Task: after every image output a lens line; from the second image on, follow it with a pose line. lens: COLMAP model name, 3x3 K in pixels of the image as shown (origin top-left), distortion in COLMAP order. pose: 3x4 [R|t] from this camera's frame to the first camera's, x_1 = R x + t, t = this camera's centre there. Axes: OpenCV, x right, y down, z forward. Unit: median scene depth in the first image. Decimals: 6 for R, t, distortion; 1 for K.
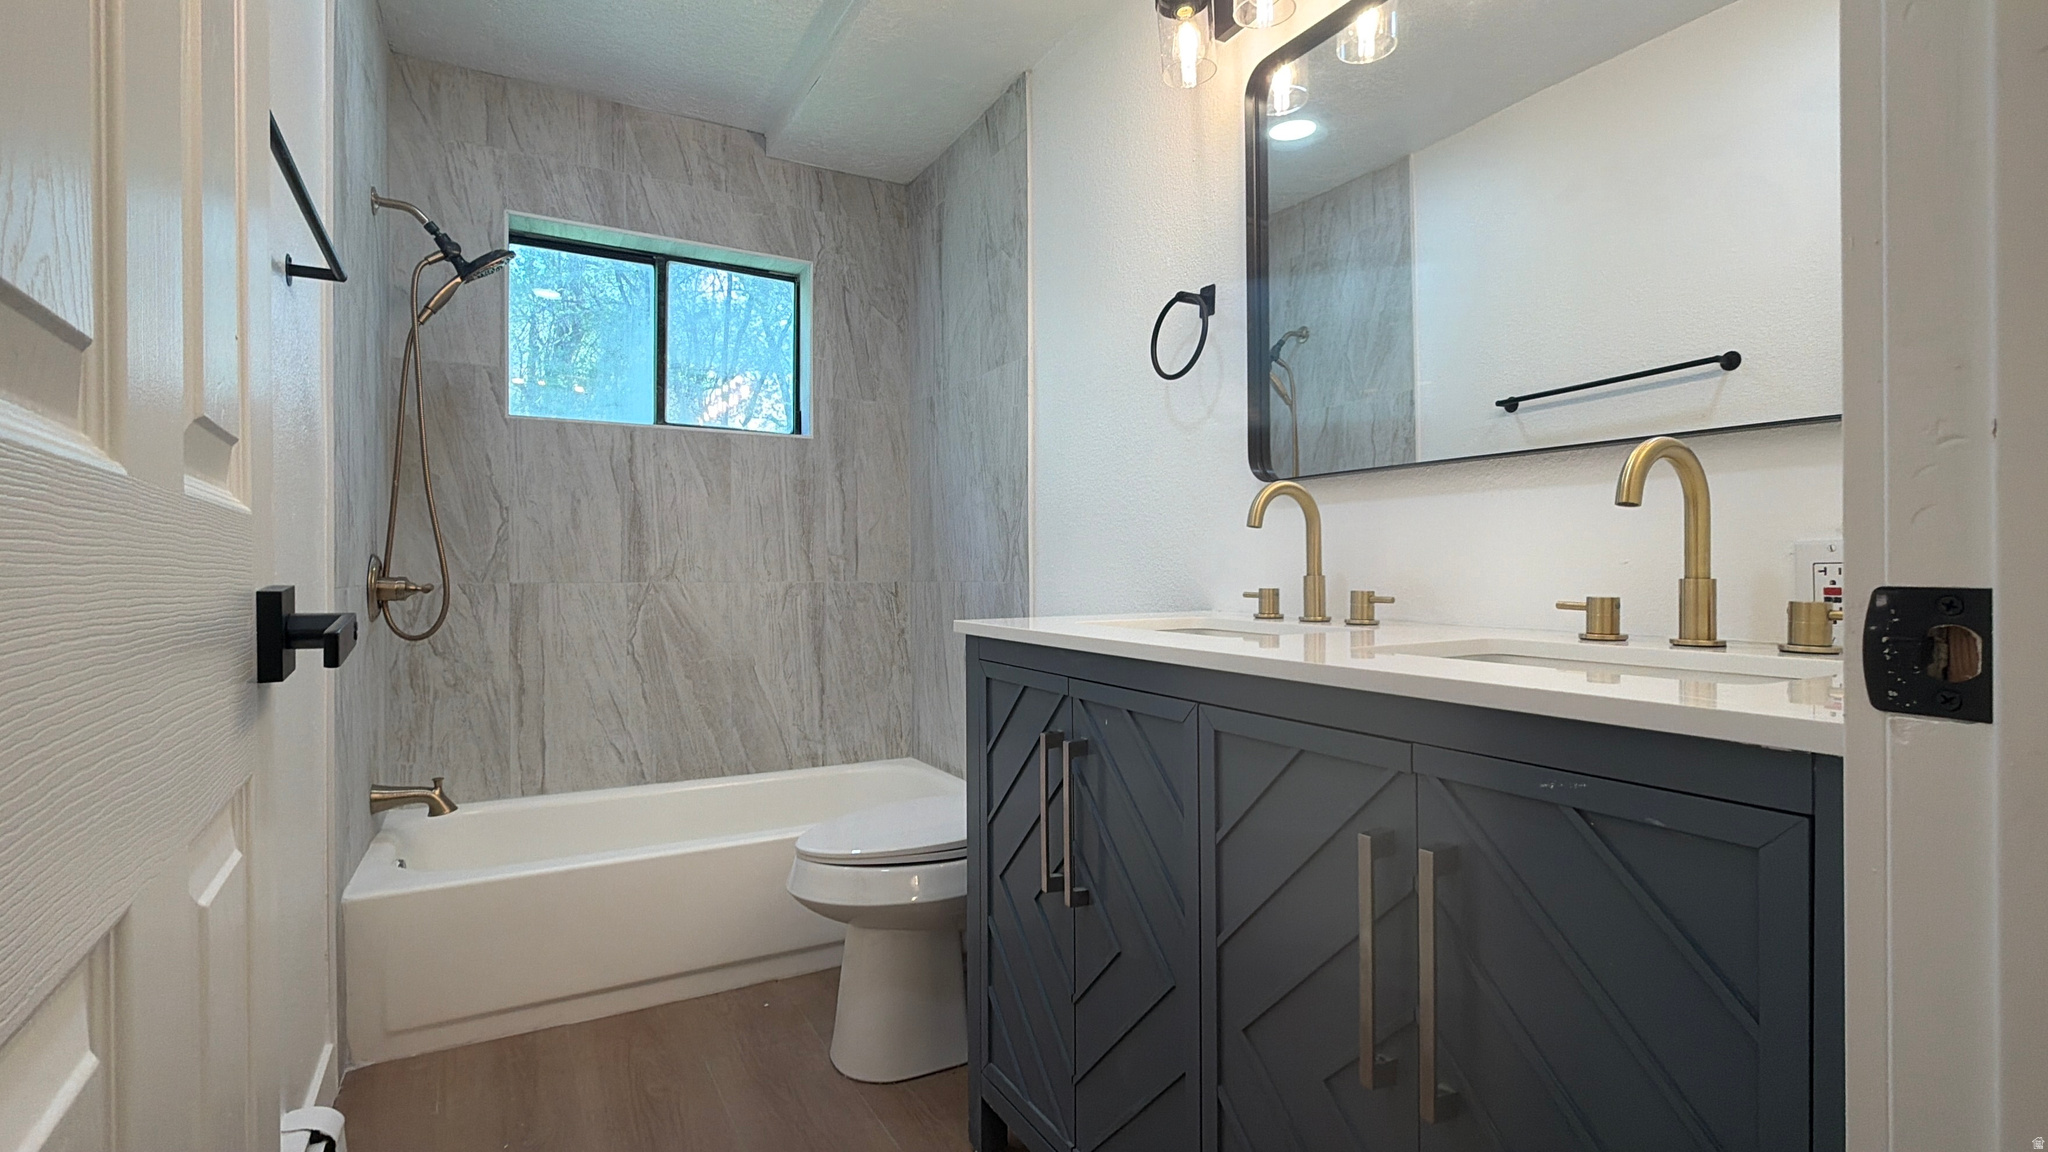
lens RADIAL K [[937.4, 0, 1024.9], [0, 937.4, 578.8], [0, 0, 1]] dist [0.002490, 0.000452]
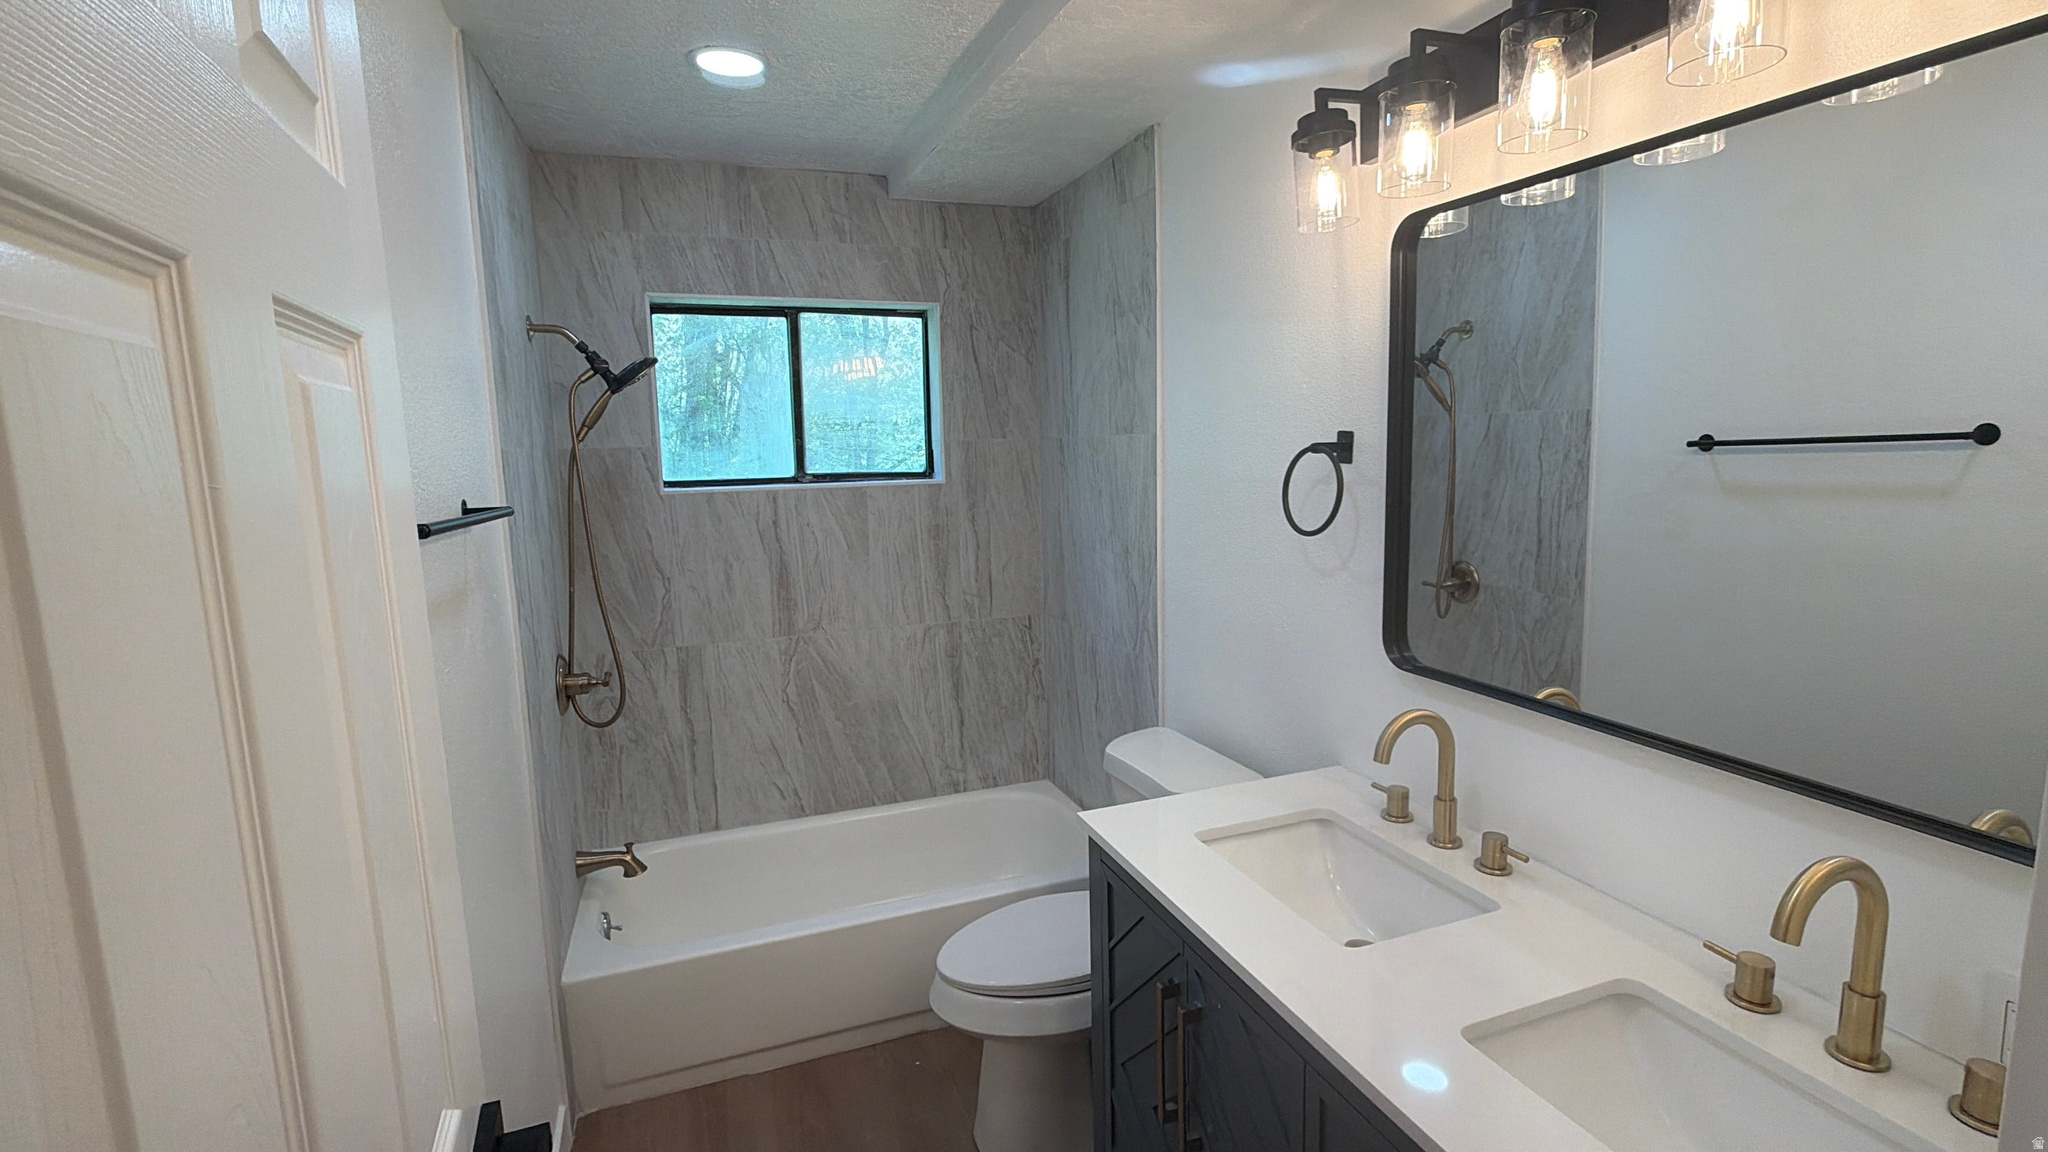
lens RADIAL K [[937.4, 0, 1024.9], [0, 937.4, 578.8], [0, 0, 1]] dist [0.002490, 0.000452]
pose [[0.988379, 0.000828, -0.152009, 0.014798], [0.020784, 0.989858, 0.140529, -0.214824], [0.150584, -0.142055, 0.978338, 0.009921]]
